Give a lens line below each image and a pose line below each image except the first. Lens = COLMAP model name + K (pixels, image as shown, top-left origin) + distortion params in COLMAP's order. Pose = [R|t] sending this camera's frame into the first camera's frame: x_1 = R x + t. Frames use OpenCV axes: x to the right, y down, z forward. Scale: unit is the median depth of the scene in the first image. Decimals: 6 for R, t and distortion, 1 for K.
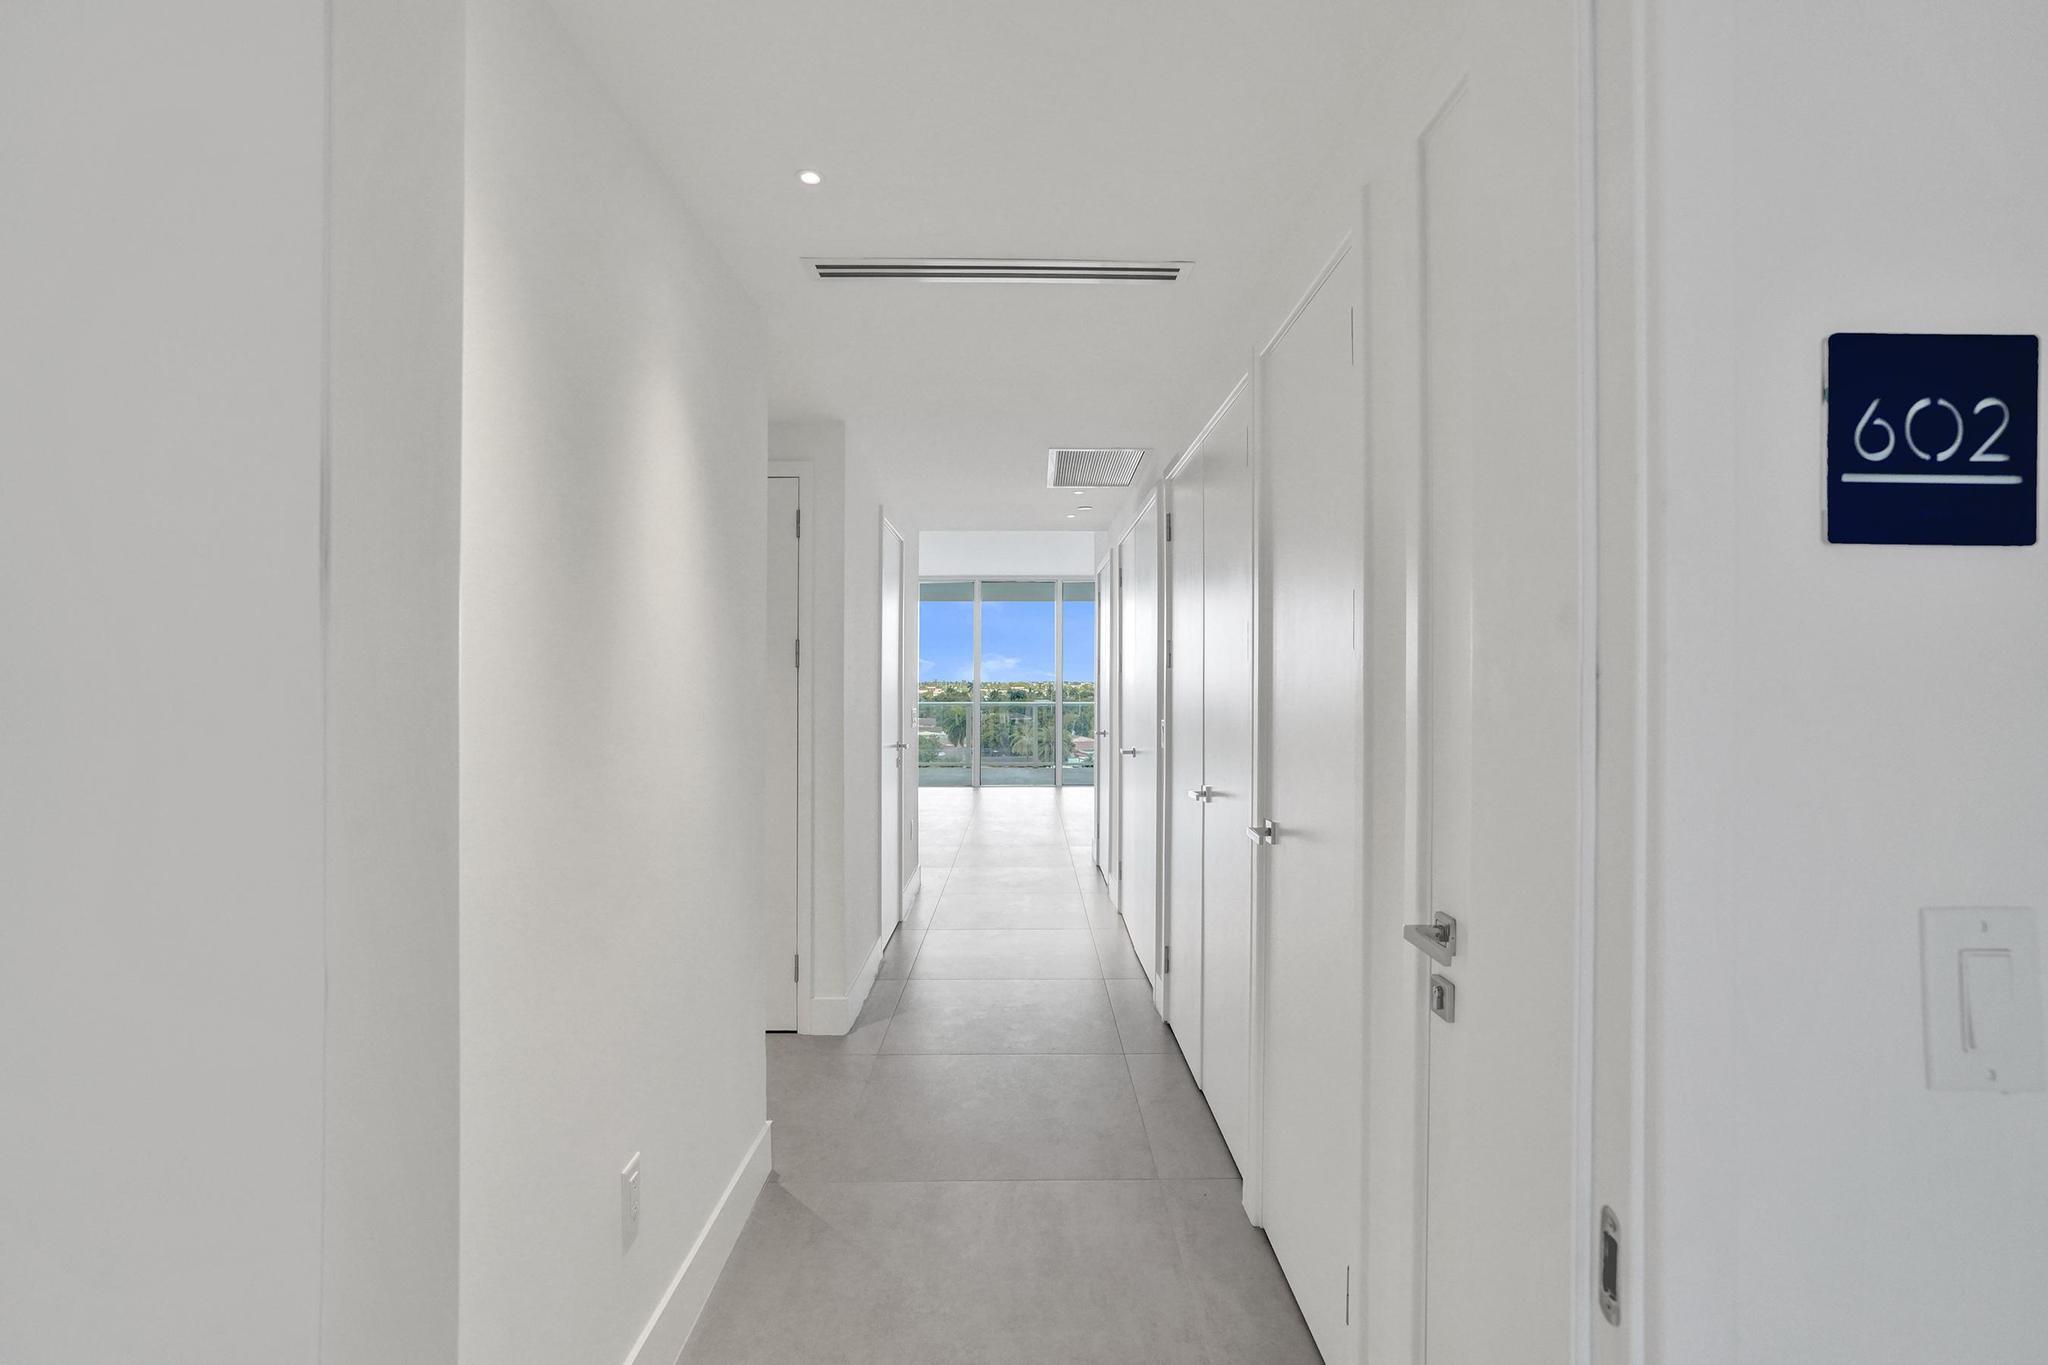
lens RADIAL K [[954.0, 0, 1027.3], [0, 954.0, 678.9], [0, 0, 1]] dist [-0.072647, 0.026705]
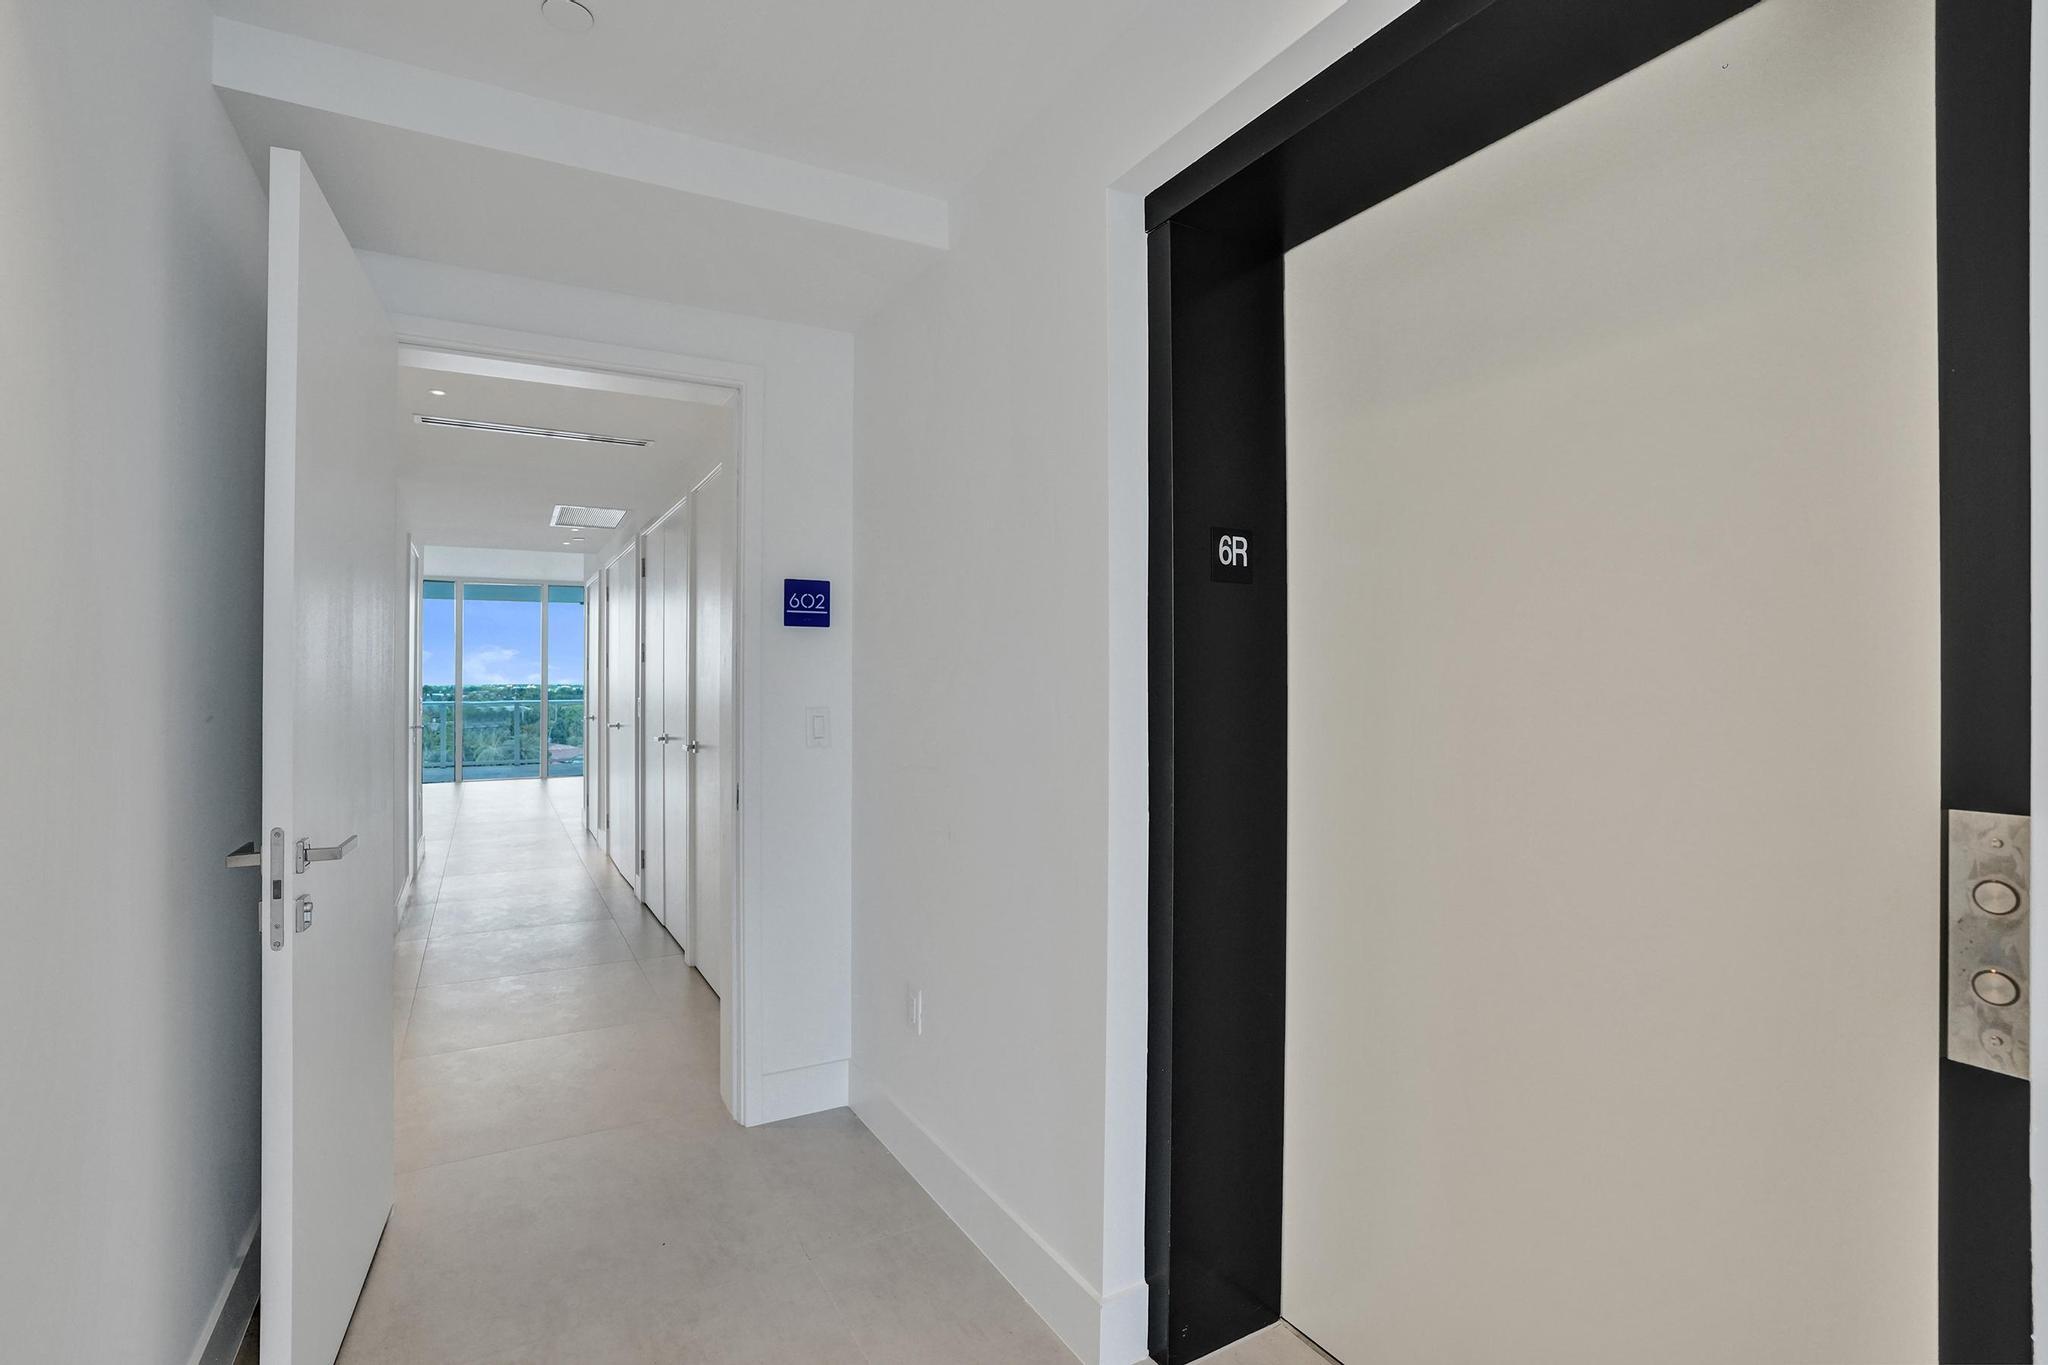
lens RADIAL K [[954.0, 0, 1027.3], [0, 954.0, 678.9], [0, 0, 1]] dist [-0.072647, 0.026705]
pose [[0.867577, 0.001339, 0.497301, -0.043285], [0.000547, 0.999993, -0.003648, 0.014087], [-0.497303, 0.003437, 0.867570, -0.396227]]
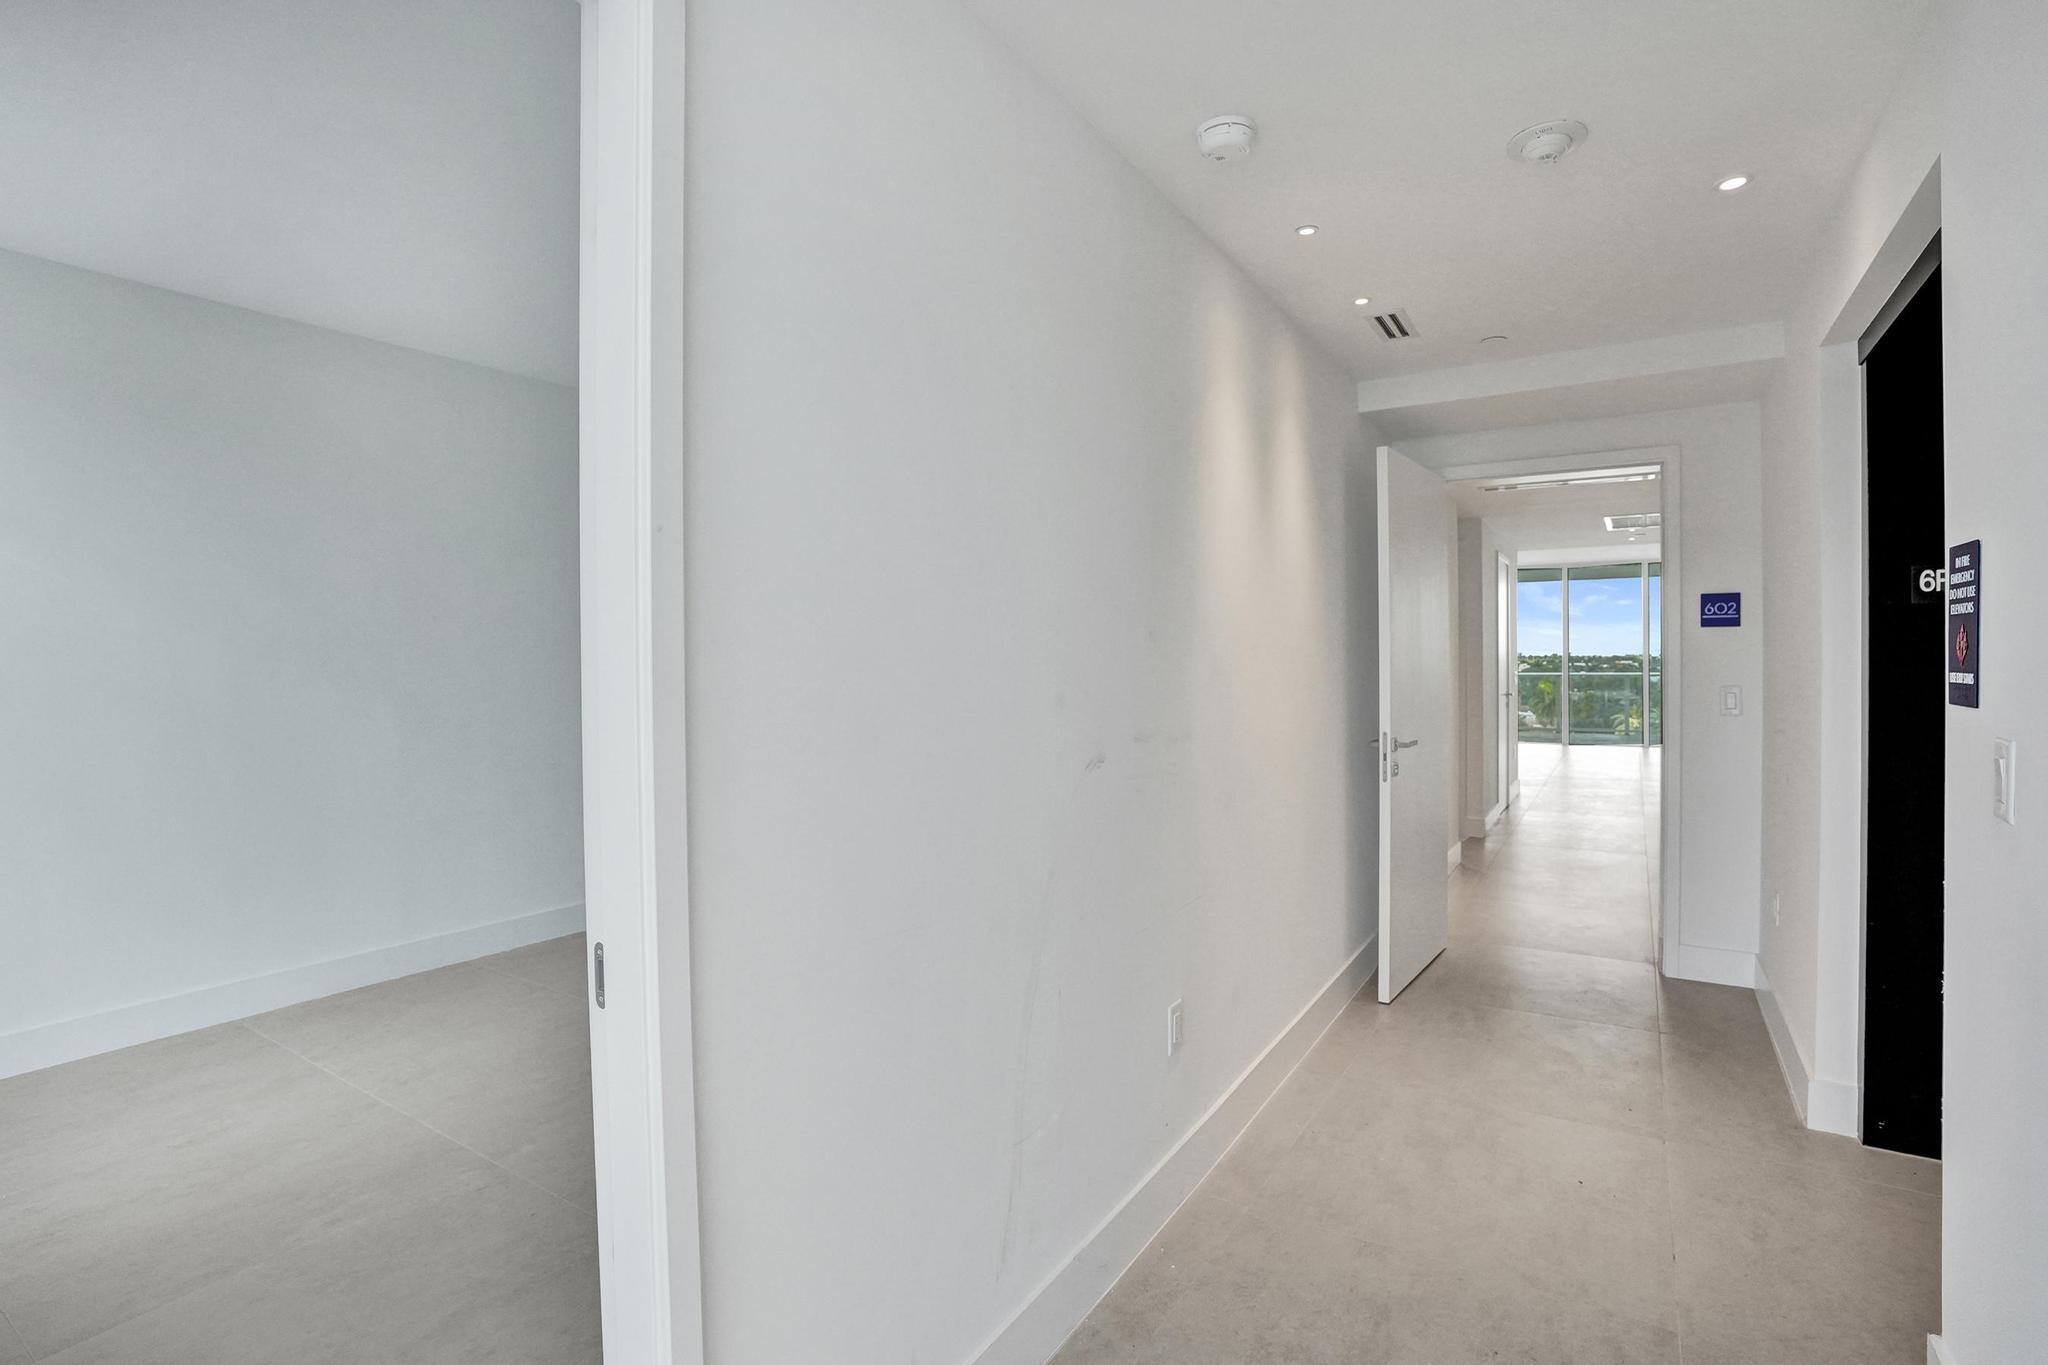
lens RADIAL K [[988.6, 0, 1019.1], [0, 988.6, 685.9], [0, 0, 1]] dist [-0.074593, 0.029628]
pose [[0.840419, 0.002965, -0.541929, 0.056796], [0.014102, 0.999527, 0.027338, 0.000794], [0.541754, -0.030618, 0.839979, -0.773337]]
